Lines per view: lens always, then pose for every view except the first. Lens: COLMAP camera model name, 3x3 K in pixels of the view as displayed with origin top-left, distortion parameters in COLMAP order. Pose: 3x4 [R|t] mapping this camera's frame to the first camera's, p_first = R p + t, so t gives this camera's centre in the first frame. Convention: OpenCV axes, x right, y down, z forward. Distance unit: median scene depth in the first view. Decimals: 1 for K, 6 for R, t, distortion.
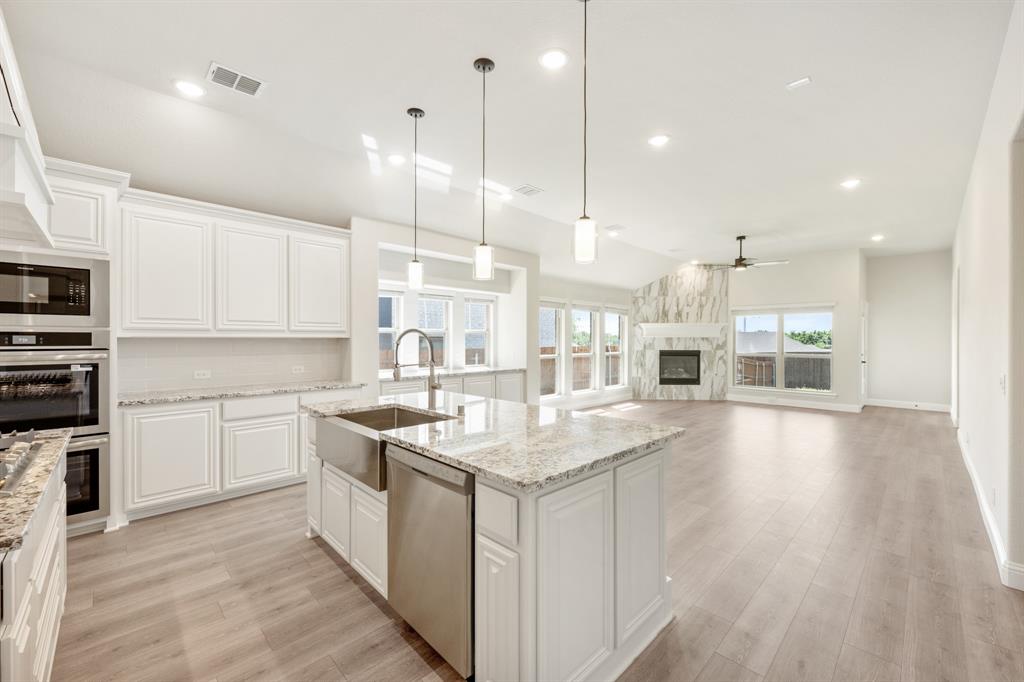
lens RADIAL K [[409.8, 0, 511.5], [0, 409.8, 340.6], [0, 0, 1]] dist [0.002571, -0.000004]
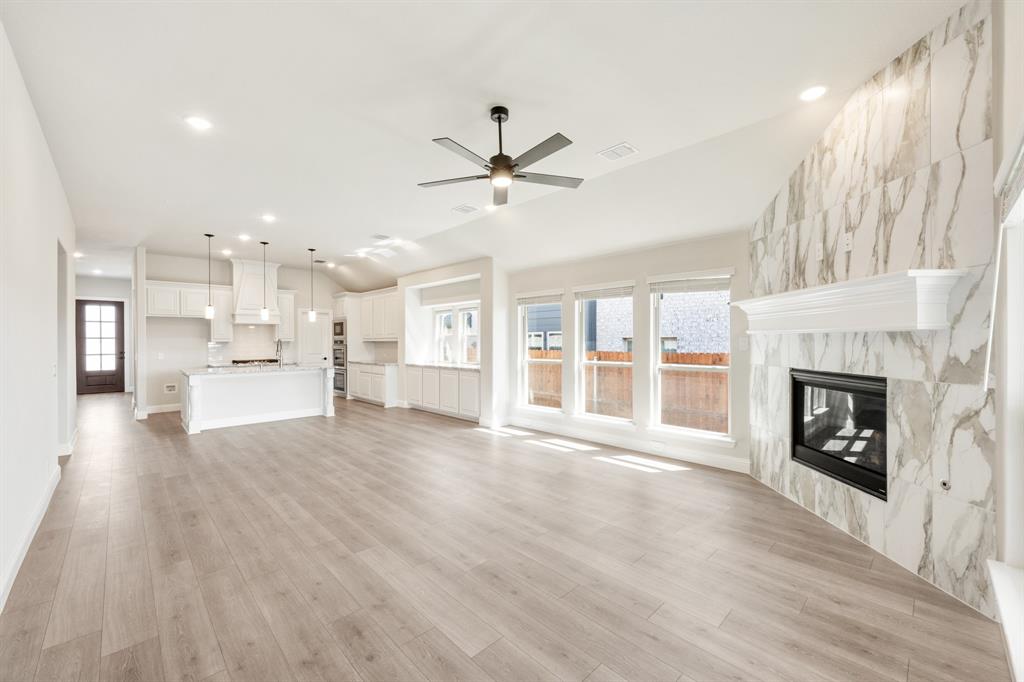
lens RADIAL K [[409.8, 0, 511.5], [0, 409.8, 340.6], [0, 0, 1]] dist [0.002571, -0.000004]
pose [[-0.014704, -0.002137, -0.999890, 0.743030], [0.002225, 0.999995, -0.002170, -0.001468], [0.999889, -0.002257, -0.014699, 0.750990]]
